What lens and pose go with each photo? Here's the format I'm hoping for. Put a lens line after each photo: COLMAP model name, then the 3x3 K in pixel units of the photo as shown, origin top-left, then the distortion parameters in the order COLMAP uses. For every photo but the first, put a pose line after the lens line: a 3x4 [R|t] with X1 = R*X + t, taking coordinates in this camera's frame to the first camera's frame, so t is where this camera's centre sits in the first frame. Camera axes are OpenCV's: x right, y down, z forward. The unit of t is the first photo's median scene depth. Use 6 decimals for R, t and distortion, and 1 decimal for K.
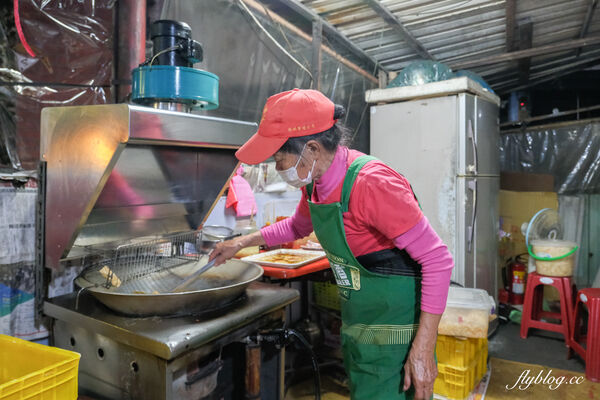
lens RADIAL K [[430.7, 0, 302.4], [0, 430.7, 194.8], [0, 0, 1]] dist [-0.014905, -0.001867]
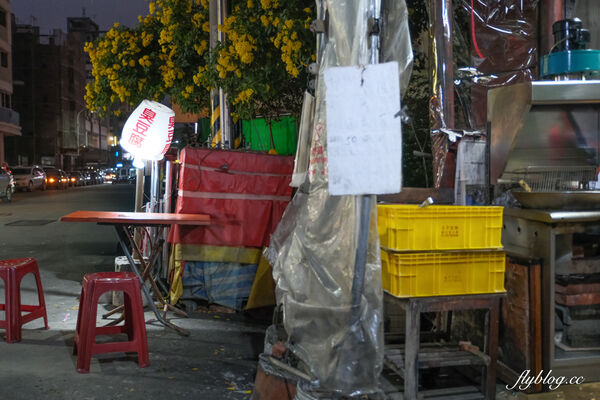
lens RADIAL K [[590.7, 0, 300.6], [0, 590.7, 199.1], [0, 0, 1]] dist [-0.041955, 0.000000]
pose [[0.648992, 0.001542, -0.760793, 0.613464], [0.001343, 0.999994, 0.003172, 0.197571], [0.760794, -0.003081, 0.648986, -0.970515]]
